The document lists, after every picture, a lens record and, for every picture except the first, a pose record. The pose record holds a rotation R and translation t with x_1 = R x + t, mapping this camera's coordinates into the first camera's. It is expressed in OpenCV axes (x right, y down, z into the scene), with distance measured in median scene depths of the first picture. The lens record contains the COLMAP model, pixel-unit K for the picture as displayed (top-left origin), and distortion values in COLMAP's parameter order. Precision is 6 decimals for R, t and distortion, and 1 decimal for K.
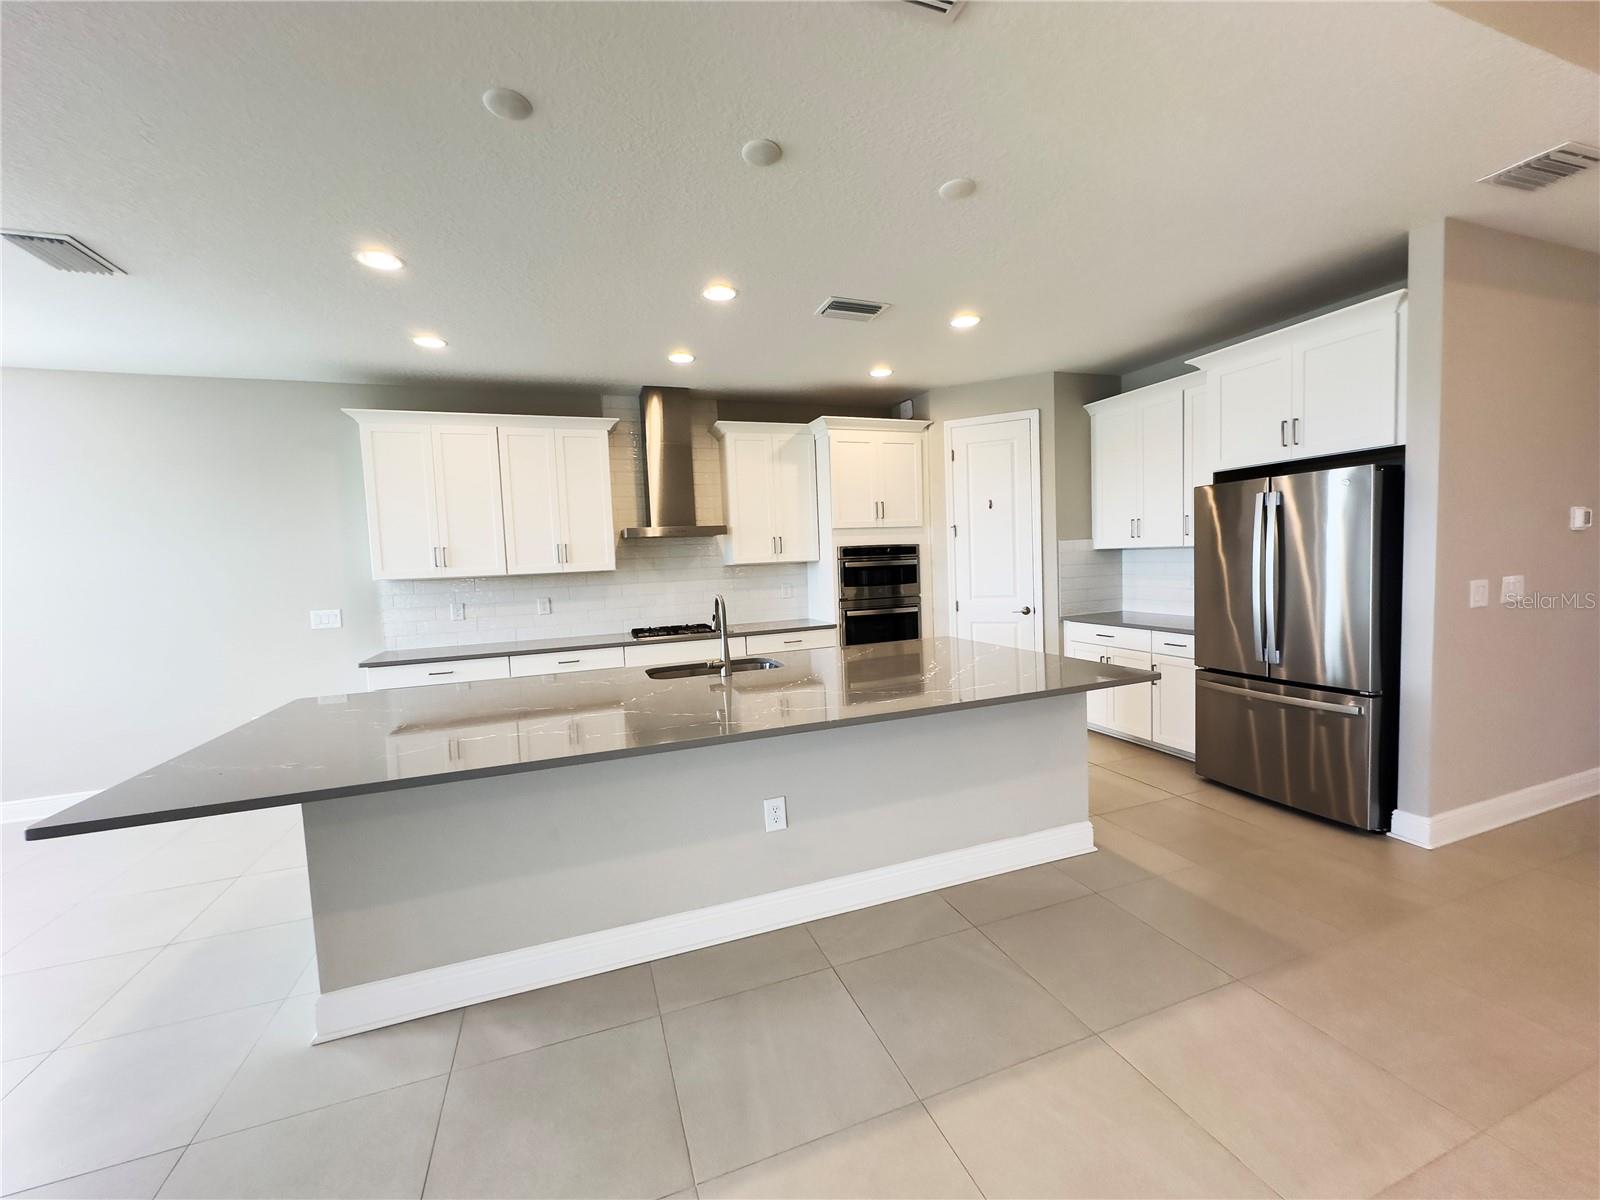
lens RADIAL K [[636.4, 0, 800.0], [0, 636.4, 600.0], [0, 0, 1]] dist [-0.003785, 0.000619]
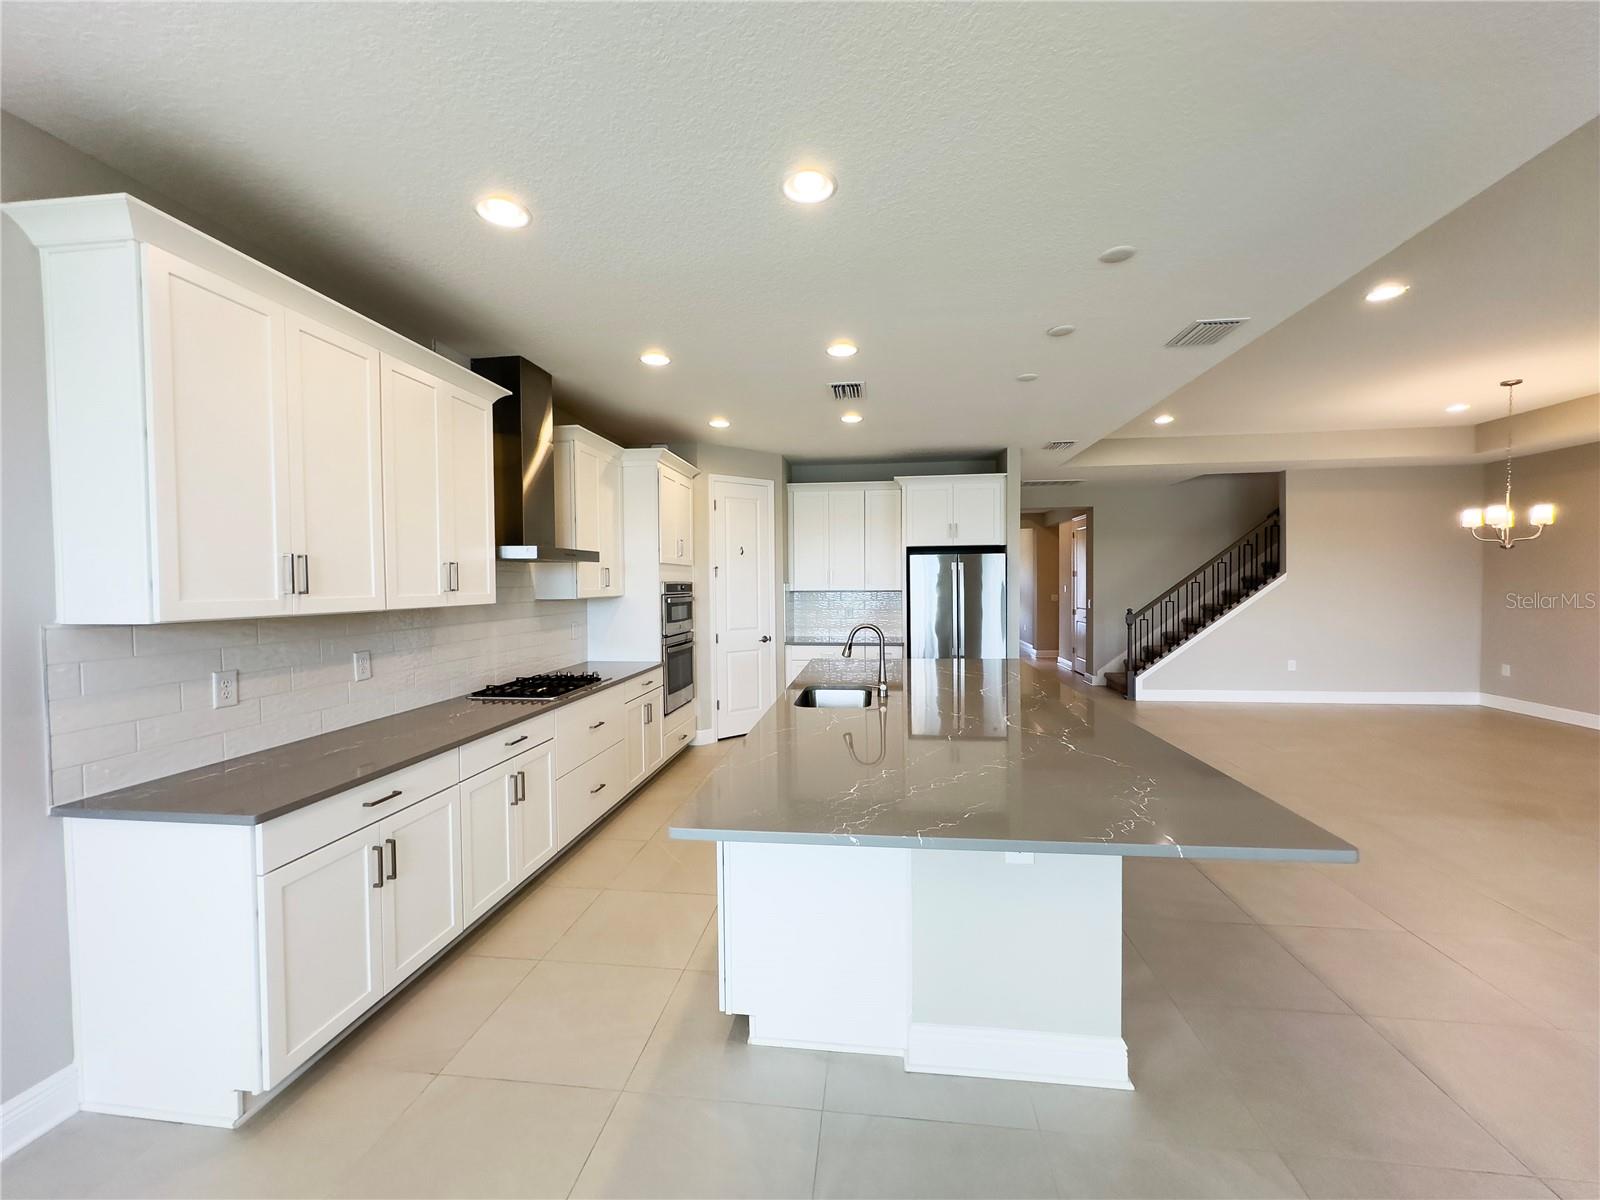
lens RADIAL K [[636.4, 0, 800.0], [0, 636.4, 600.0], [0, 0, 1]] dist [-0.003785, 0.000619]
pose [[0.453235, 0.012075, 0.891309, -0.697108], [0.049336, 0.998036, -0.038609, -0.007809], [-0.890025, 0.061473, 0.451749, 0.365589]]
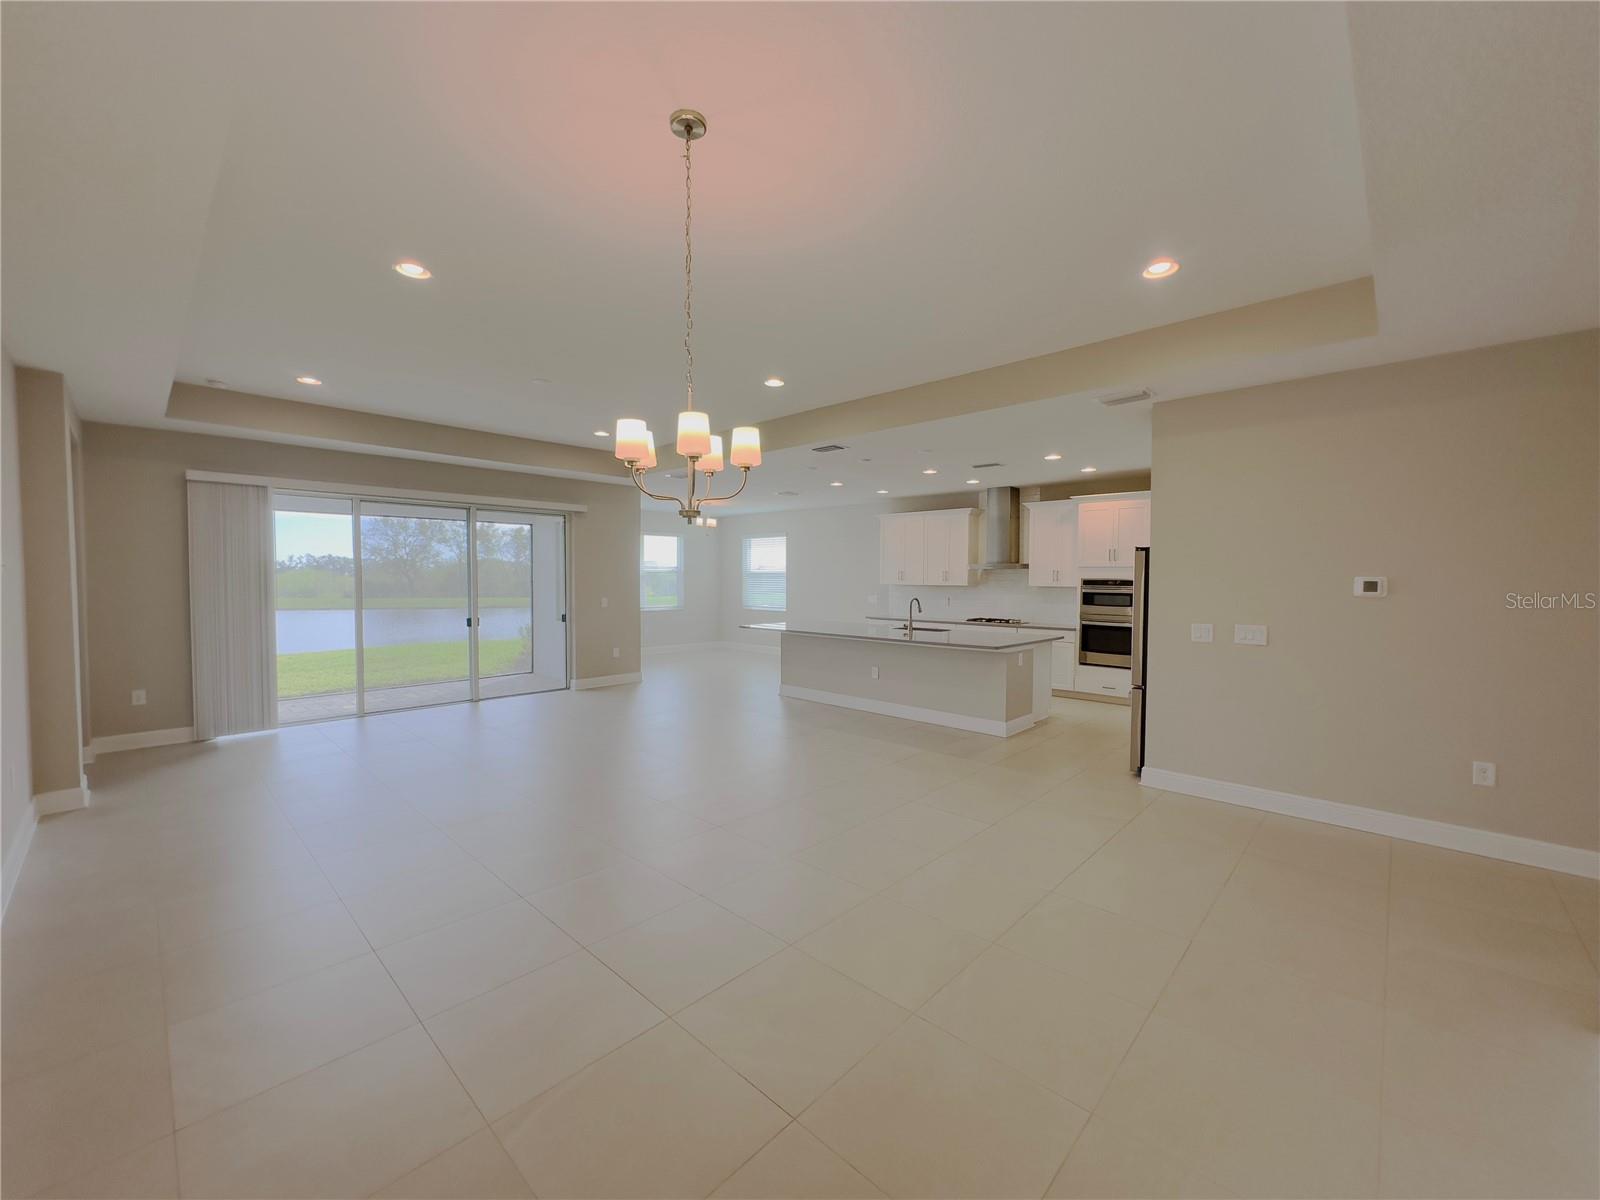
lens RADIAL K [[636.4, 0, 800.0], [0, 636.4, 600.0], [0, 0, 1]] dist [-0.003785, 0.000619]
pose [[0.439529, 0.074464, -0.895137, 1.293426], [-0.086949, 0.995405, 0.040111, -0.040014], [0.894010, 0.060202, 0.443983, -0.324054]]
